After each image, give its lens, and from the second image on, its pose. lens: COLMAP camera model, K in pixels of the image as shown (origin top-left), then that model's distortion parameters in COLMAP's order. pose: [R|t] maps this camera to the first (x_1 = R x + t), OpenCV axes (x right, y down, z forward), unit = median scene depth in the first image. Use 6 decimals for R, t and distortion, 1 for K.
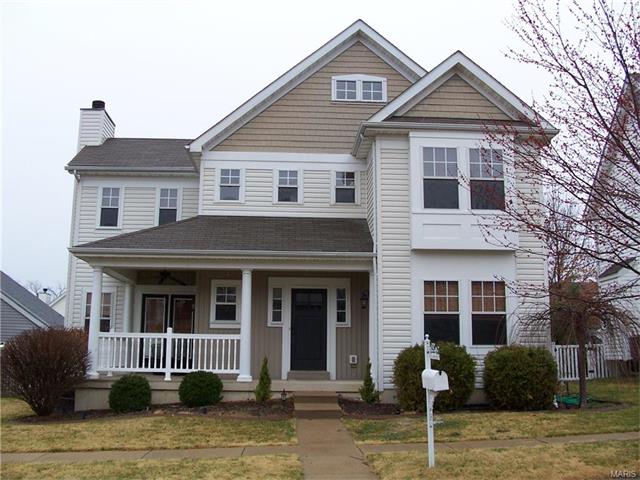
lens RADIAL K [[662.2, 0, 319.6], [0, 662.2, 237.9], [0, 0, 1]] dist [-0.129967, 0.000000]
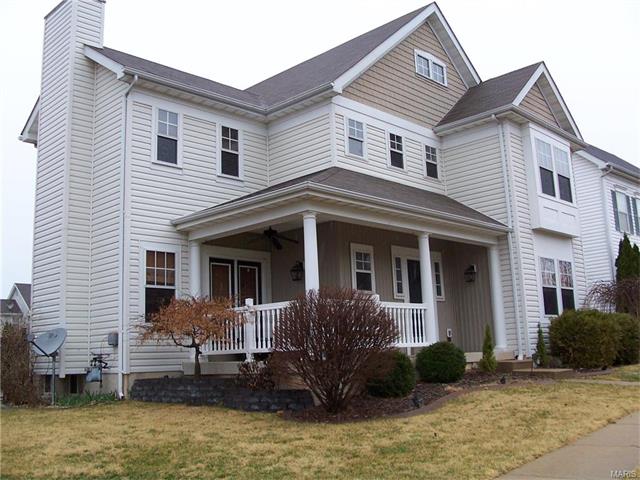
lens RADIAL K [[662.2, 0, 319.8], [0, 662.2, 240.7], [0, 0, 1]] dist [-0.129967, 0.000000]
pose [[0.745032, 0.082682, 0.661884, -0.730519], [-0.074887, 0.996383, -0.040172, 0.093659], [-0.662811, -0.019637, 0.748529, 0.363453]]
